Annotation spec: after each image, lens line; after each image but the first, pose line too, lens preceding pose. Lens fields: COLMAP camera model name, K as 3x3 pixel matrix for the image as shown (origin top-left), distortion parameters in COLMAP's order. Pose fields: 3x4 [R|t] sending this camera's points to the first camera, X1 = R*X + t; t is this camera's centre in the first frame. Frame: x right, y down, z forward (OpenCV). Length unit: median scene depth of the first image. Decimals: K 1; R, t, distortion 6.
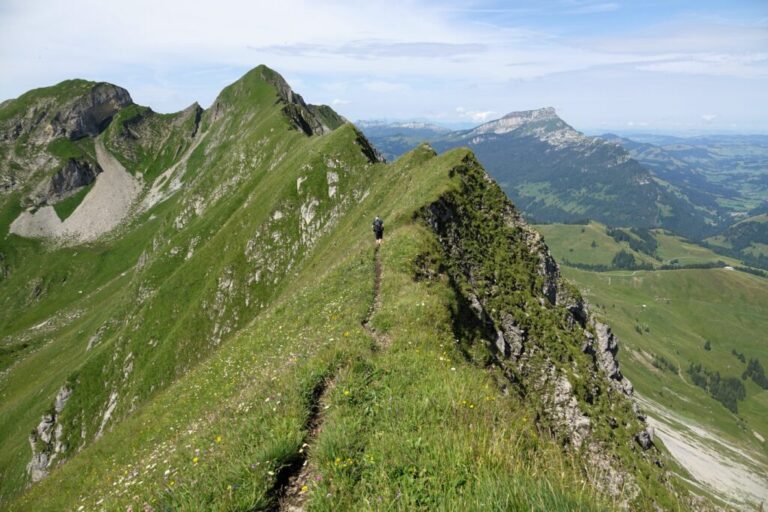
lens RADIAL K [[532.7, 0, 395.4], [0, 532.7, 256.7], [0, 0, 1]] dist [-0.006458, -0.002640]
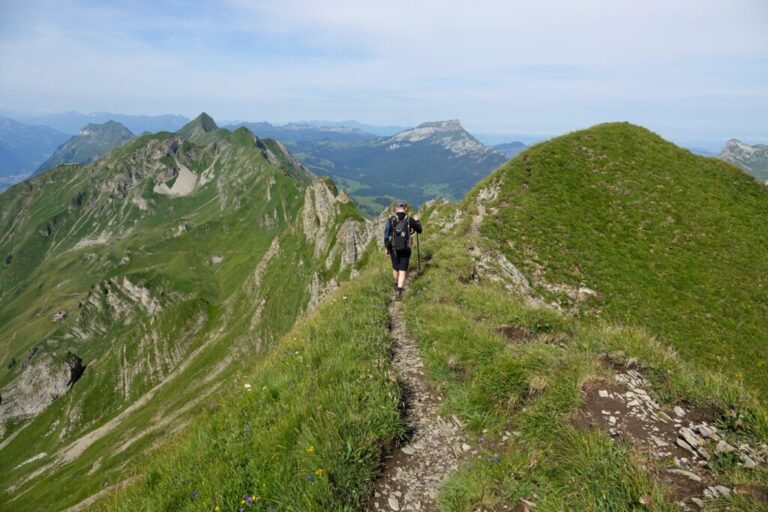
lens RADIAL K [[532.7, 0, 380.7], [0, 532.7, 252.9], [0, 0, 1]] dist [-0.006458, -0.002640]
pose [[0.995020, 0.002213, 0.099649, 0.012103], [-0.001234, 0.999950, -0.009890, 0.022205], [-0.099666, 0.009718, 0.994974, -0.138830]]
